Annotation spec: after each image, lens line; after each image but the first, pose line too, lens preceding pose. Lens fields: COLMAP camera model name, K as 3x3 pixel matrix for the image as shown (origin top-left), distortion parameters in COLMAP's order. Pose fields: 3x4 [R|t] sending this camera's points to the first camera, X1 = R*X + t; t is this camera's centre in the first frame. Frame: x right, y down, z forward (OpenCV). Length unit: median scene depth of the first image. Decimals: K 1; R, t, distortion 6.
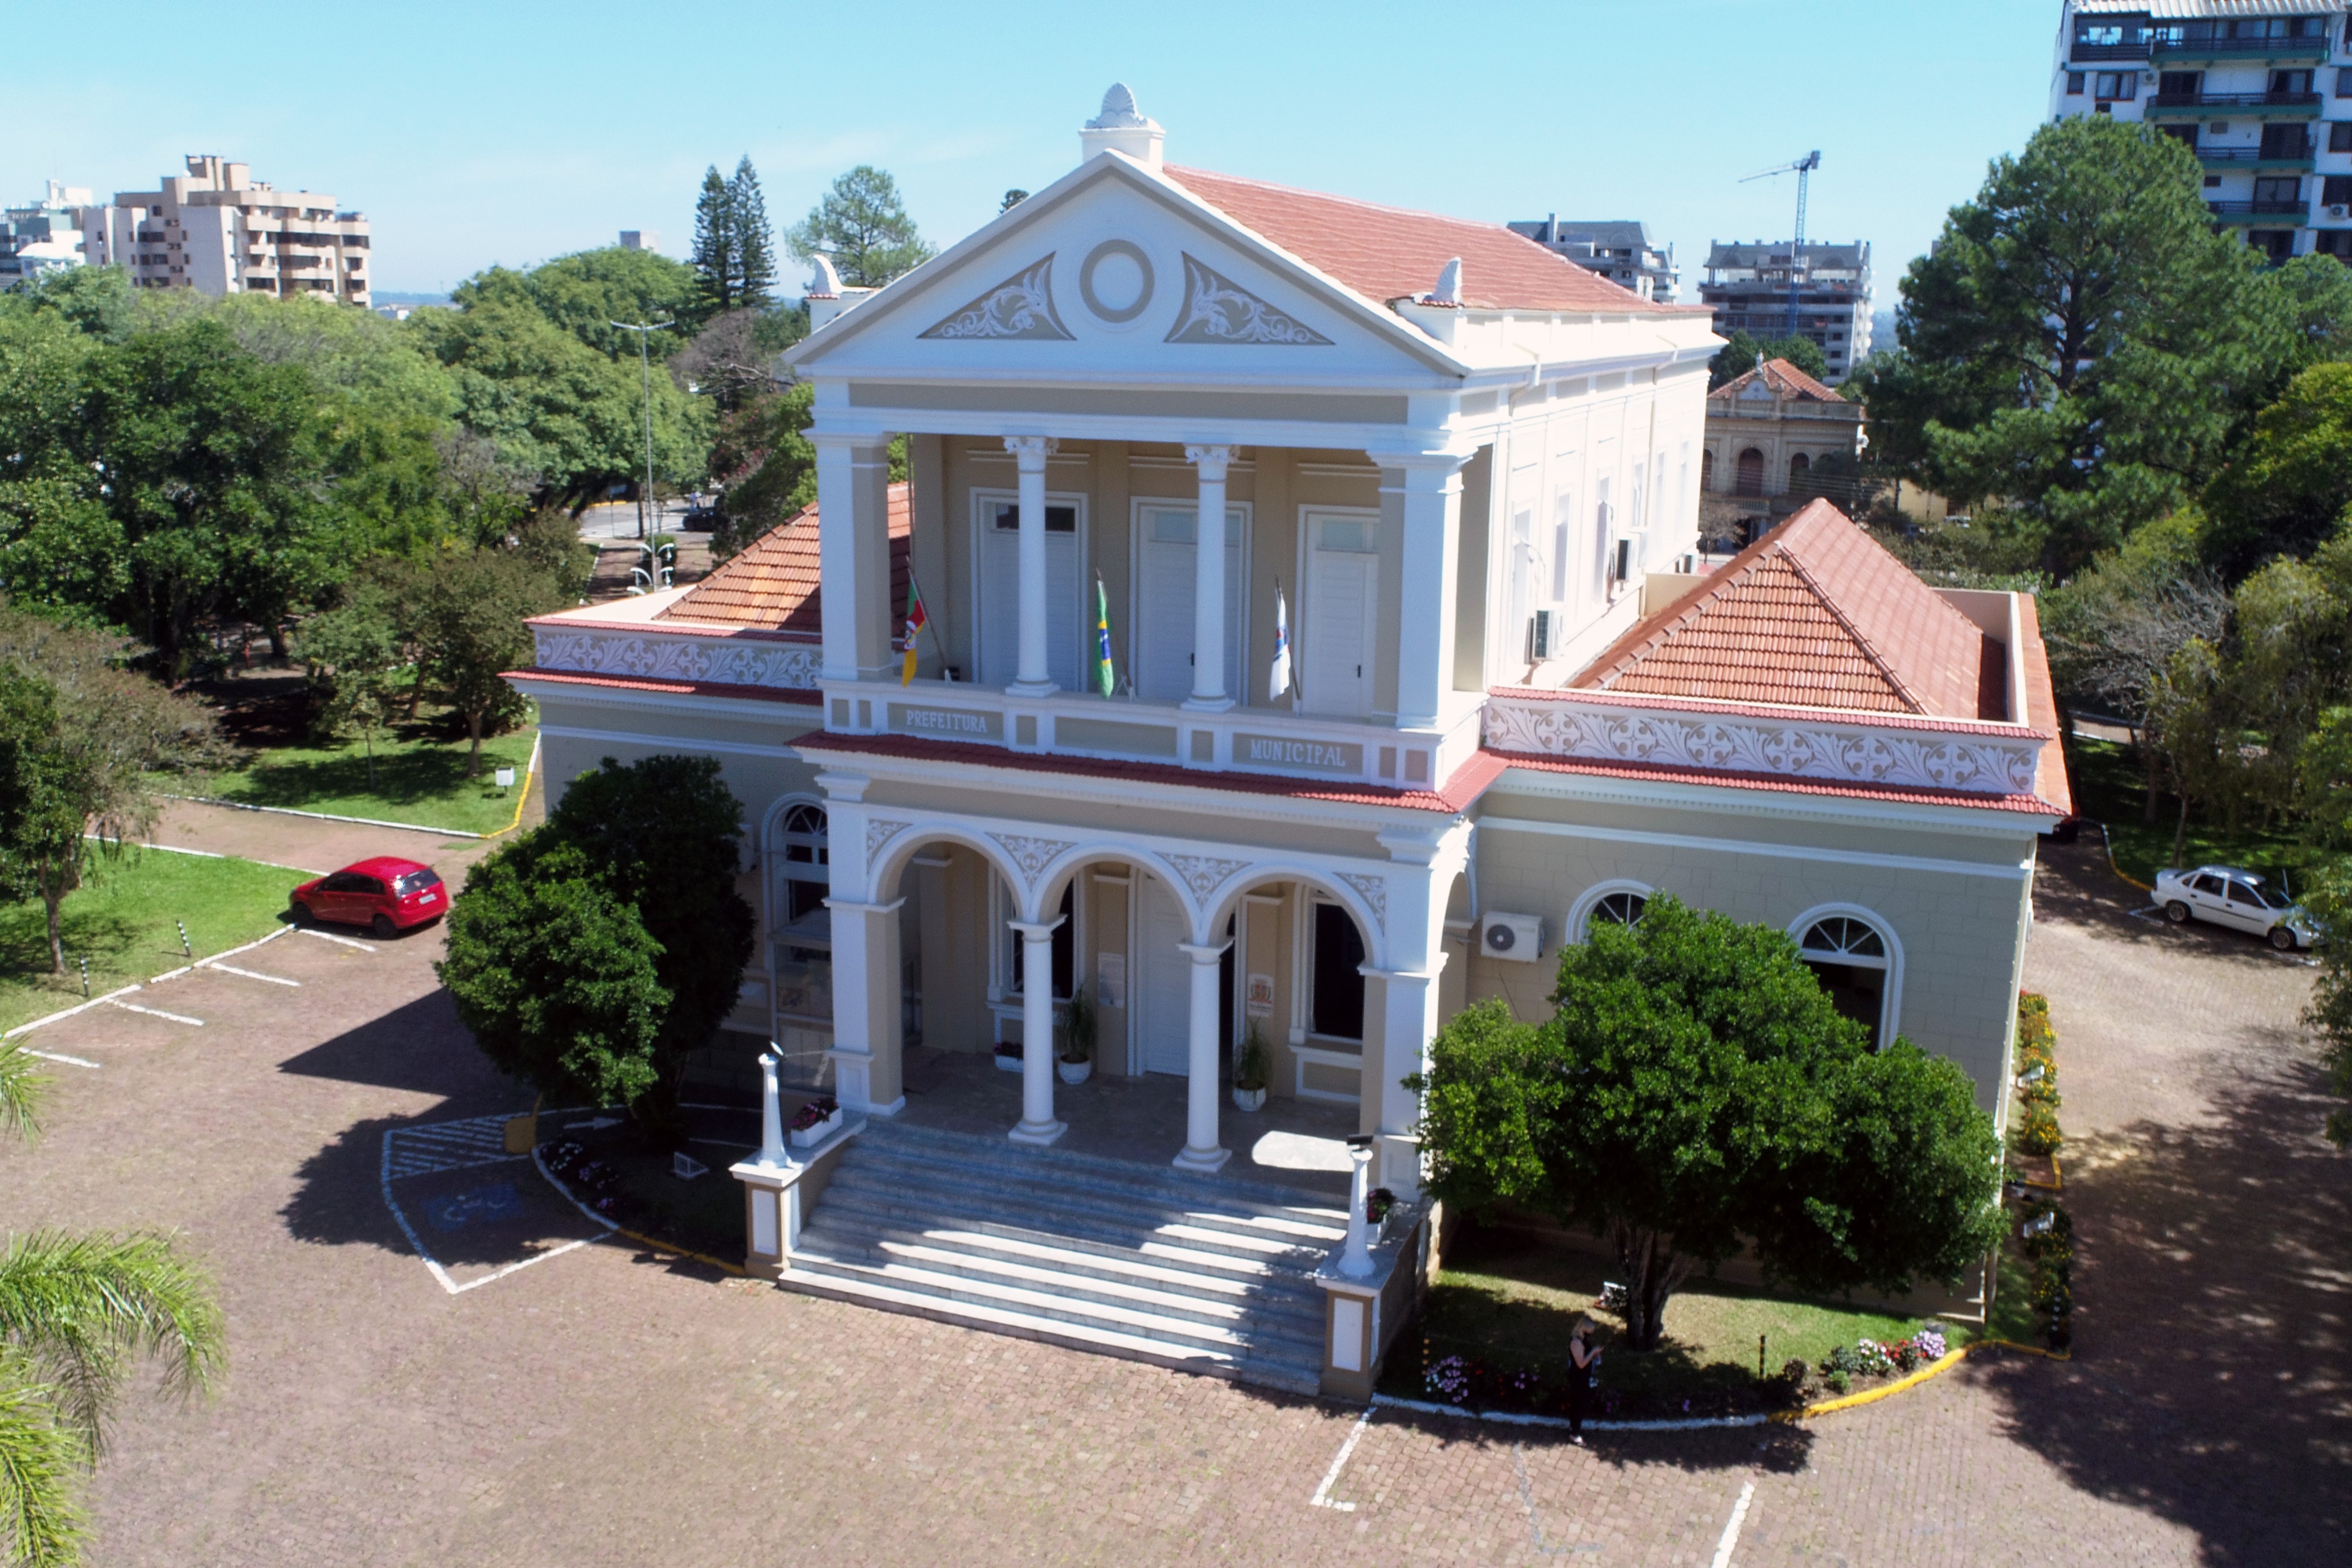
lens RADIAL K [[2052.9, 0, 1169.6], [0, 2052.9, 780.4], [0, 0, 1]] dist [0.010381, -0.008620]
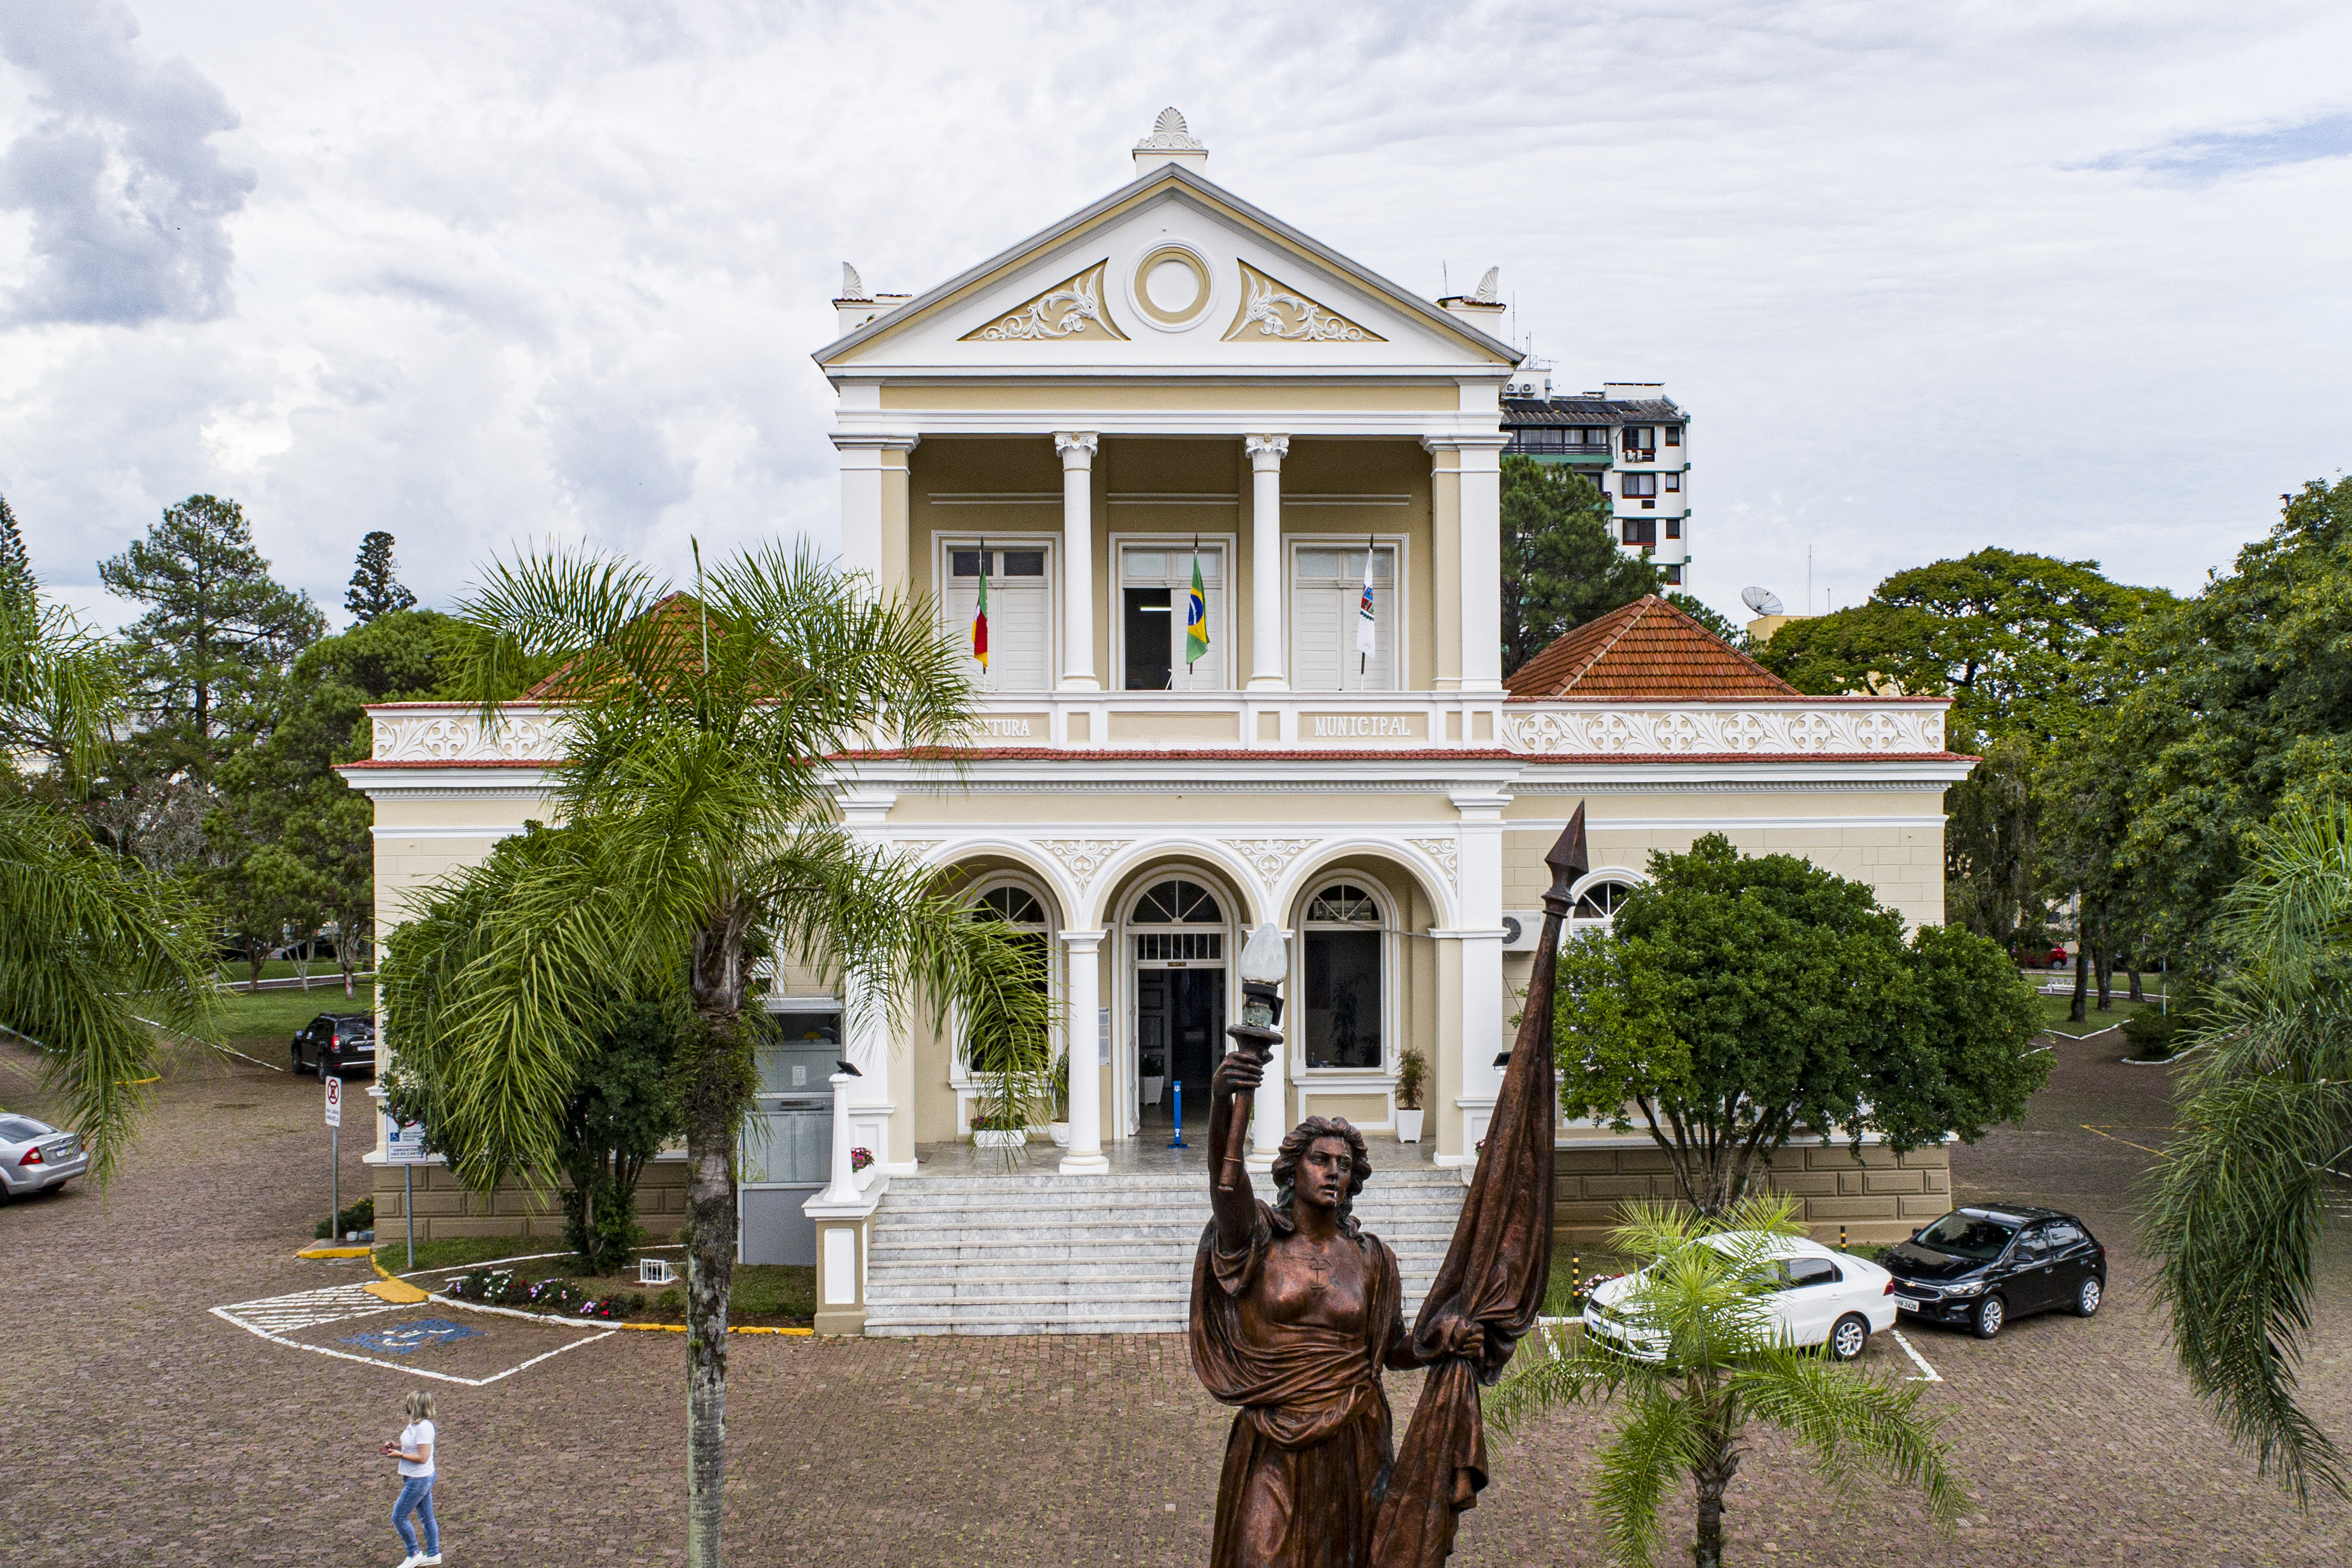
lens RADIAL K [[2303.5, 0, 1239.8], [0, 2303.5, 799.2], [0, 0, 1]] dist [-0.019614, 0.000000]
pose [[0.919620, -0.013418, 0.392580, -0.422395], [0.103342, 0.972474, -0.208841, 0.242327], [-0.378971, 0.232625, 0.895693, -0.008833]]
